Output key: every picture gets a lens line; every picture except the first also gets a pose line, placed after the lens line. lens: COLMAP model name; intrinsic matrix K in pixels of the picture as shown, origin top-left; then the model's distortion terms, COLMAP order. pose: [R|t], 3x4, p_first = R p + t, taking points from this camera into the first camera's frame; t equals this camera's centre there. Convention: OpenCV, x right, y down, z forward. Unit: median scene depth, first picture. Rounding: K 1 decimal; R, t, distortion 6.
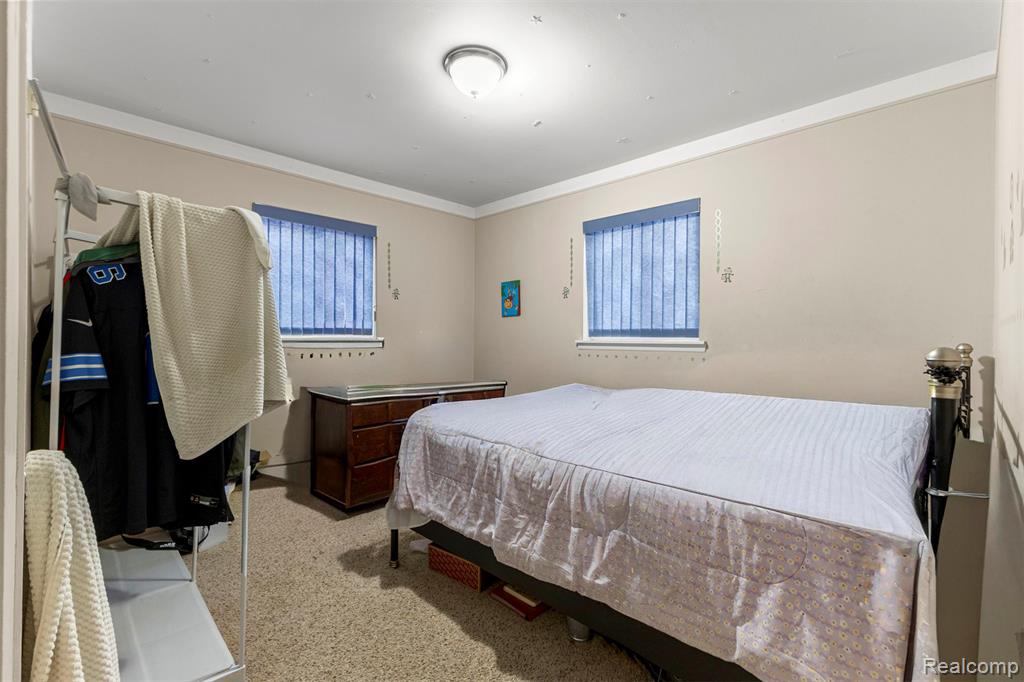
lens RADIAL K [[446.1, 0, 512.4], [0, 446.1, 332.0], [0, 0, 1]] dist [0.014495, -0.000523]
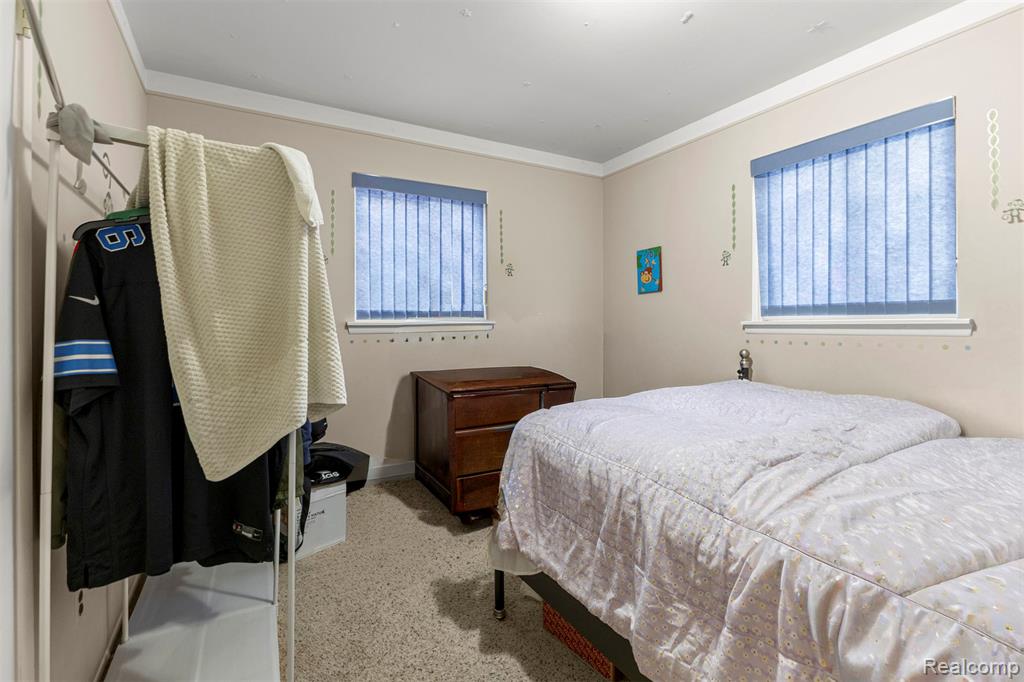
lens RADIAL K [[474.3, 0, 520.3], [0, 474.3, 325.9], [0, 0, 1]] dist [0.003552, 0.000309]
pose [[0.965274, -0.010402, -0.261034, -0.013494], [0.015367, 0.999738, 0.016988, 0.013543], [0.260789, -0.020409, 0.965180, 0.270141]]
